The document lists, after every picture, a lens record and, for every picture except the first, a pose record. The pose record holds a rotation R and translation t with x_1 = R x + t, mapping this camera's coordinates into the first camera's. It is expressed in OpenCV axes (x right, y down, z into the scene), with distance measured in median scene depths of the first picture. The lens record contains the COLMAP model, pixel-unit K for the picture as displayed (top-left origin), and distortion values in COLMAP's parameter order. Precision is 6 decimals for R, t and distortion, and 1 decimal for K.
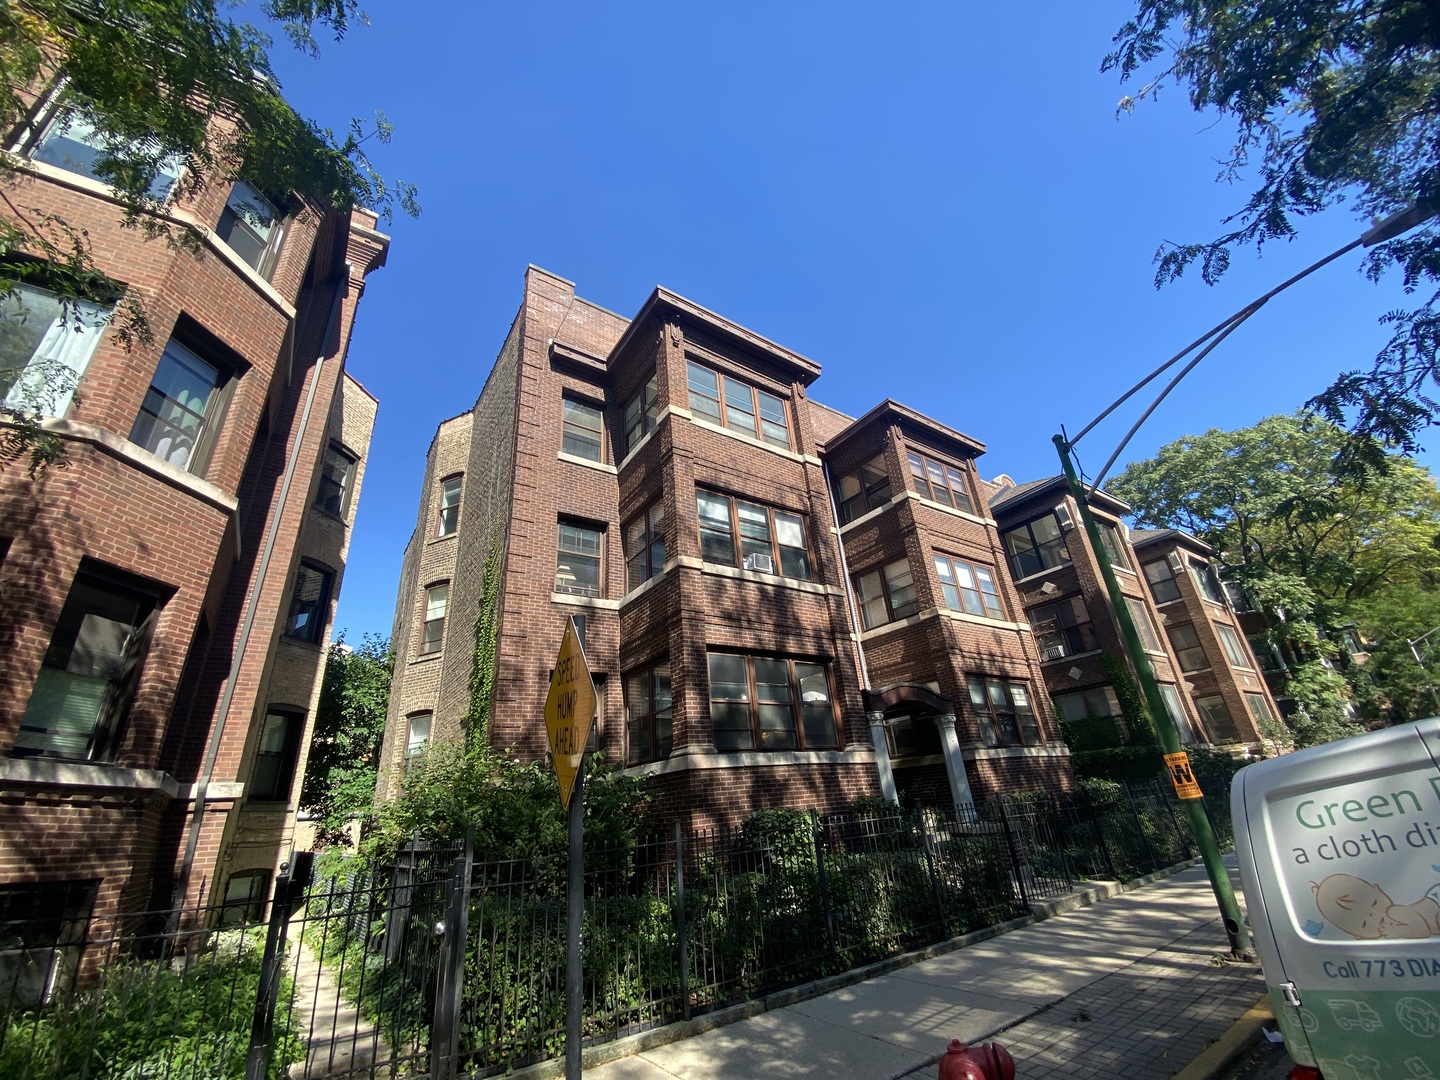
lens RADIAL K [[578.5, 0, 729.2], [0, 578.5, 530.4], [0, 0, 1]] dist [0.019564, -0.000870]
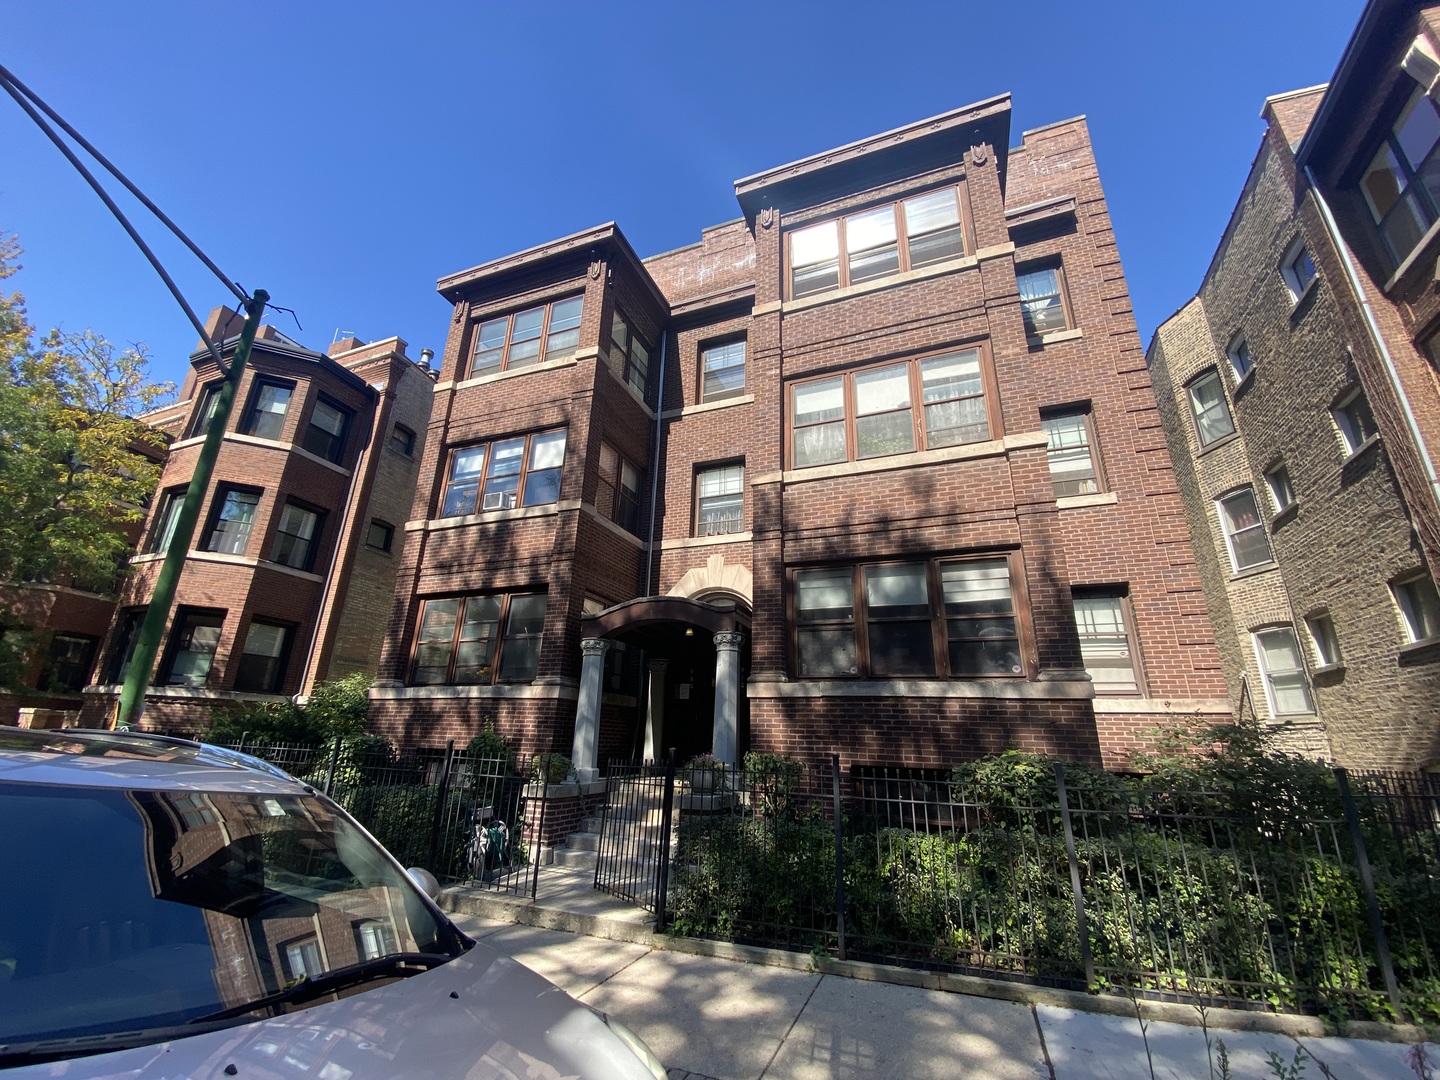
lens RADIAL K [[578.5, 0, 728.0], [0, 578.5, 549.6], [0, 0, 1]] dist [0.019564, -0.000870]
pose [[0.549786, -0.173224, -0.817147, 1.098869], [0.300971, 0.953633, 0.000339, 0.261170], [0.779200, -0.246124, 0.576430, 0.742652]]
